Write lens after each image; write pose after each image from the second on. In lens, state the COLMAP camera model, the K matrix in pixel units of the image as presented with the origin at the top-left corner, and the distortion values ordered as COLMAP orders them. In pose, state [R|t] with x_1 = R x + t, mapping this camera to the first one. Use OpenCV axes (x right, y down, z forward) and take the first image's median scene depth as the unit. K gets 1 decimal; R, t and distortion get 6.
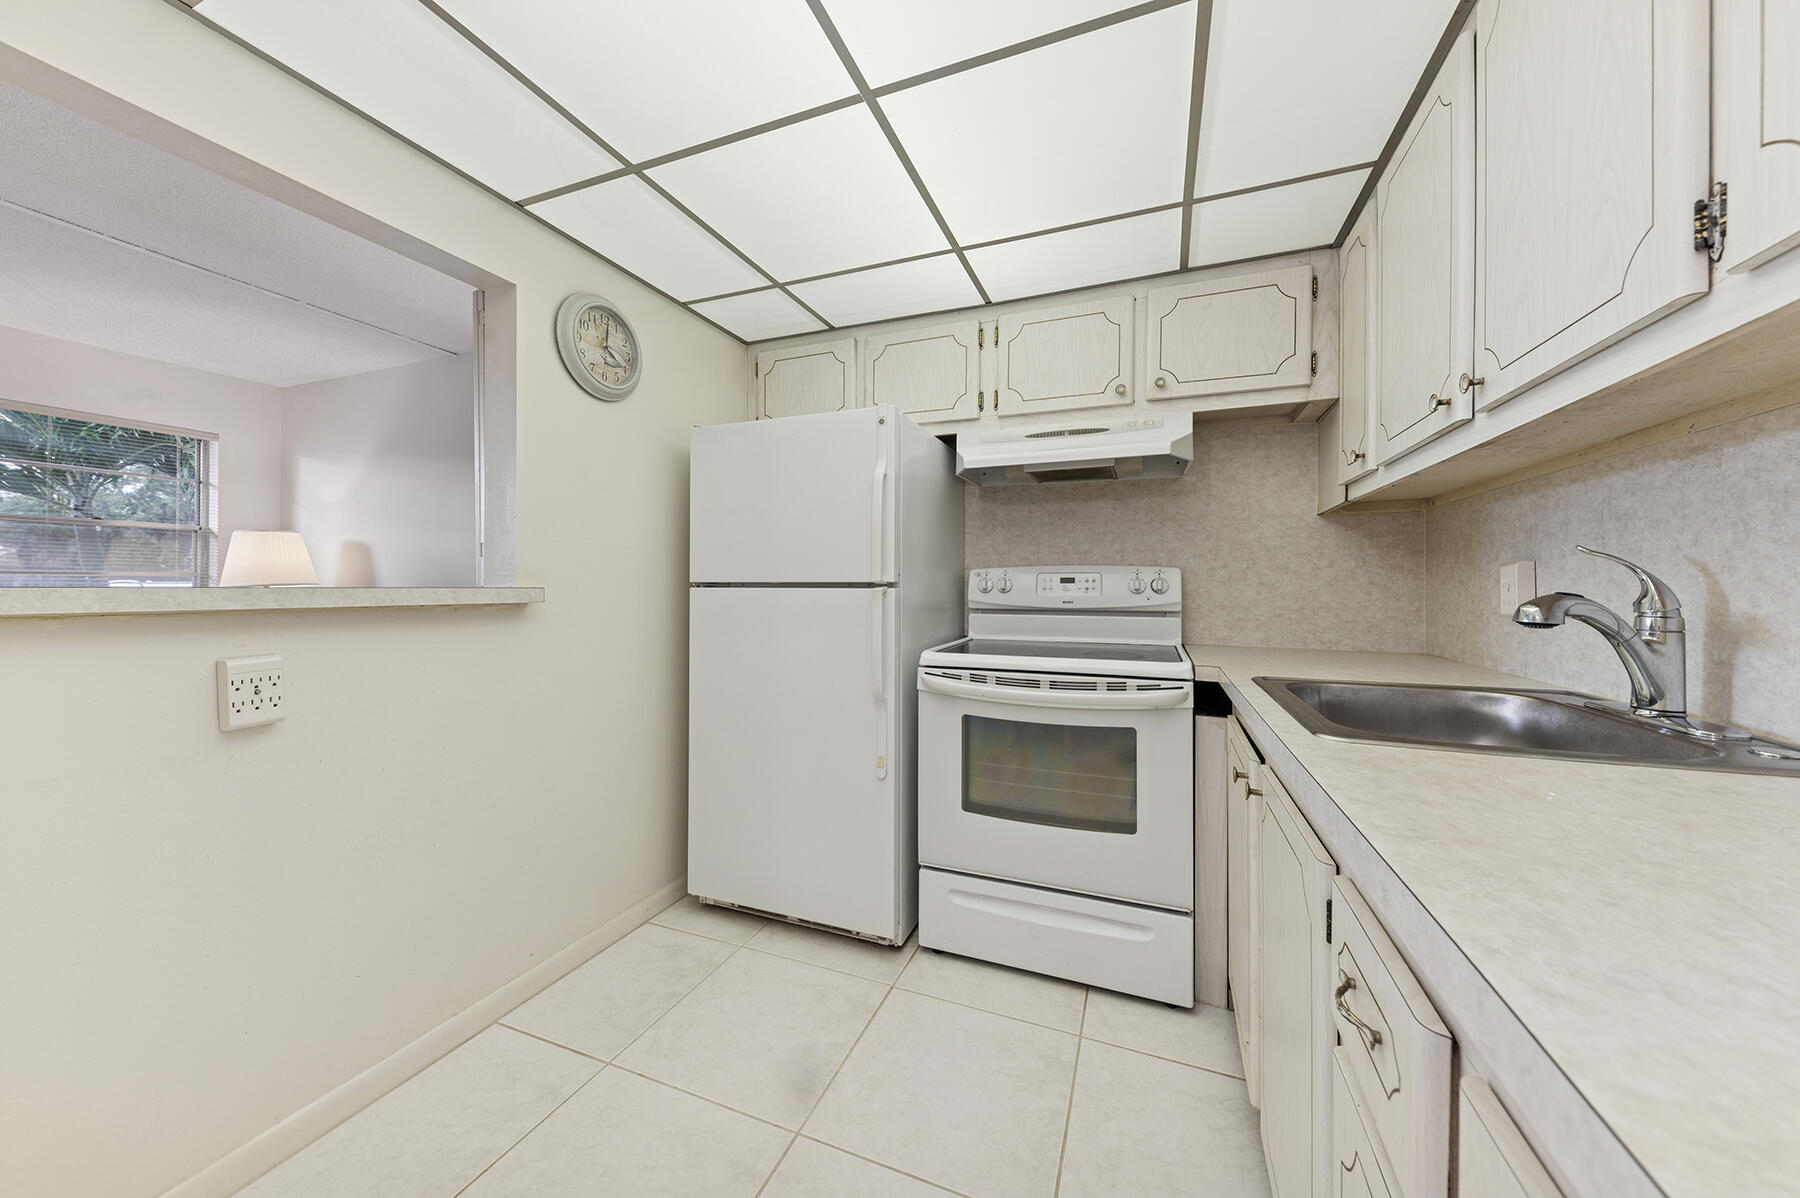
lens RADIAL K [[623.5, 0, 906.5], [0, 623.5, 588.6], [0, 0, 1]] dist [0.001908, -0.000031]
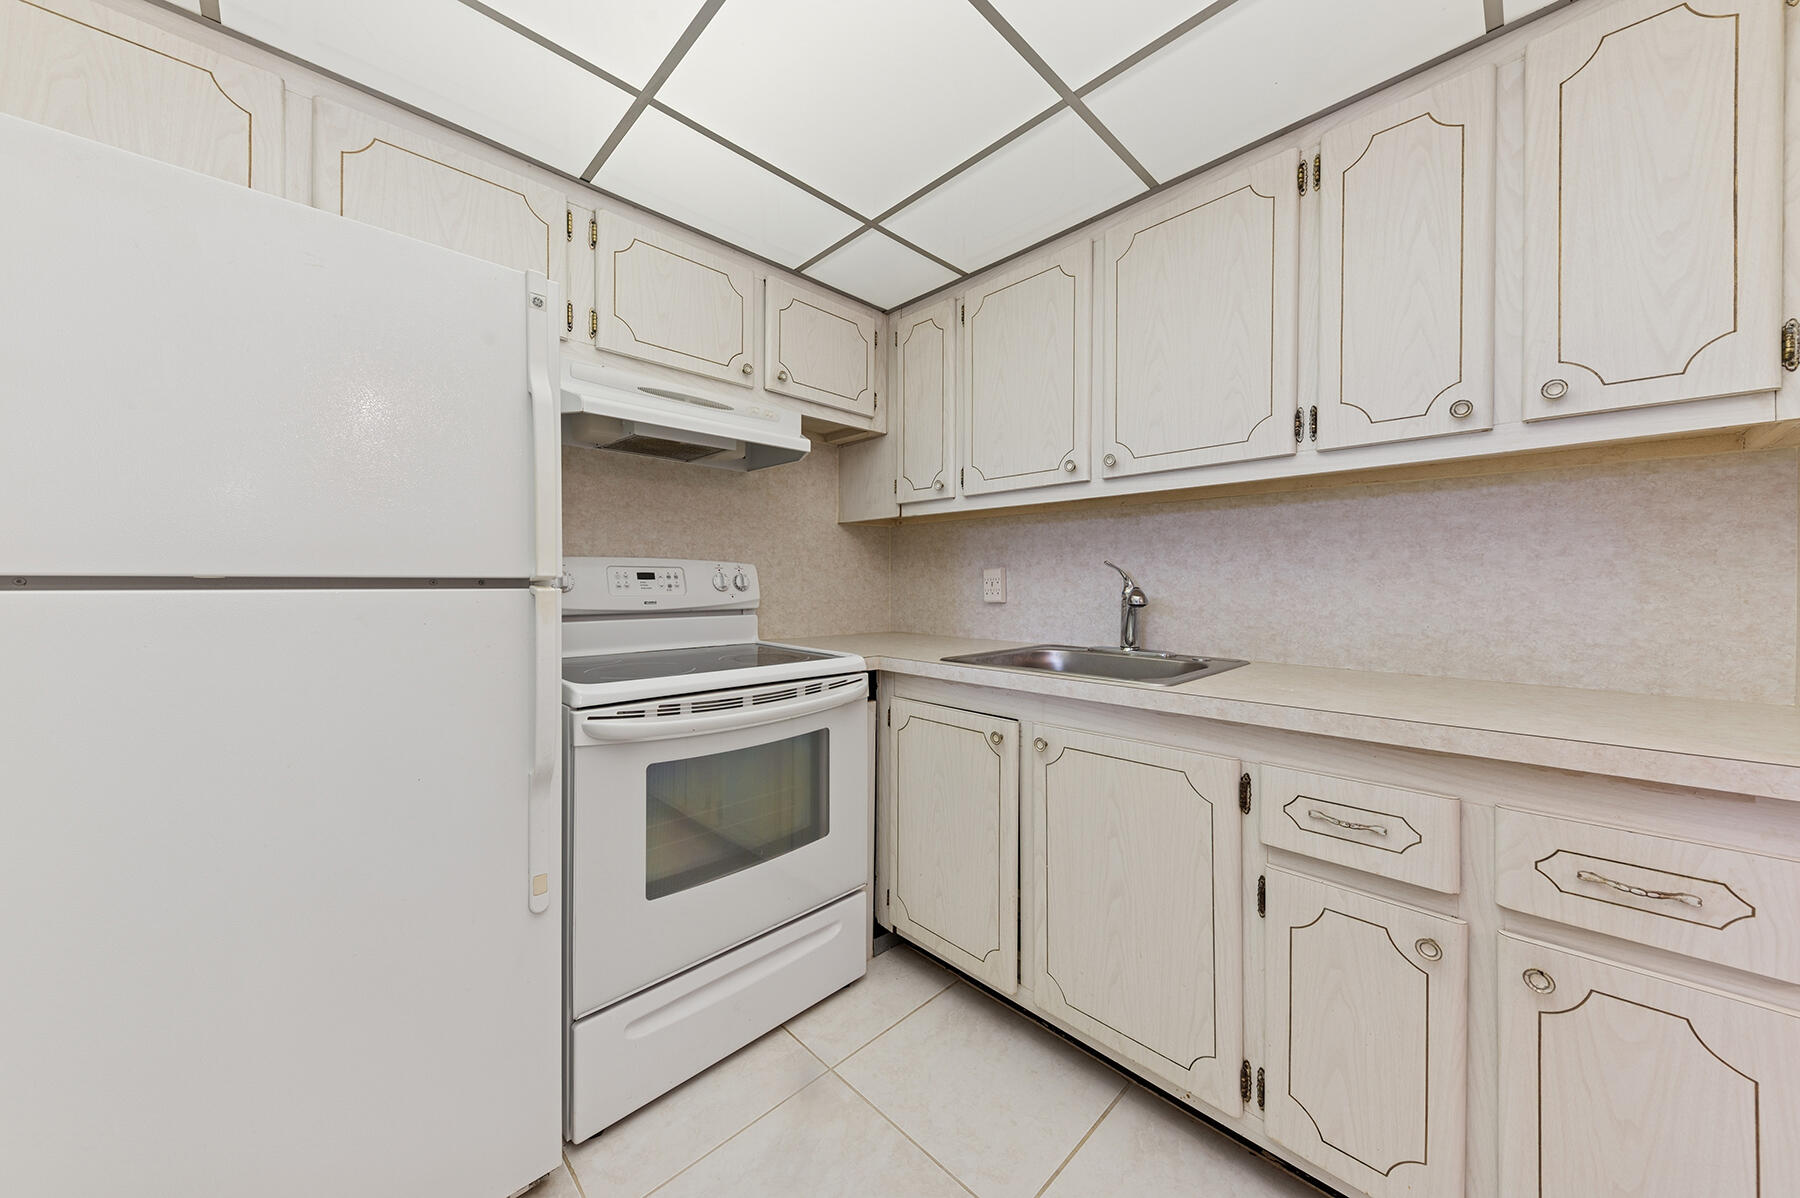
lens RADIAL K [[623.5, 0, 907.4], [0, 623.5, 590.0], [0, 0, 1]] dist [0.001908, -0.000031]
pose [[0.395777, -0.012654, 0.918259, -0.405763], [0.002158, 0.999915, 0.012850, -0.005062], [-0.918344, -0.003104, 0.395771, 0.412982]]
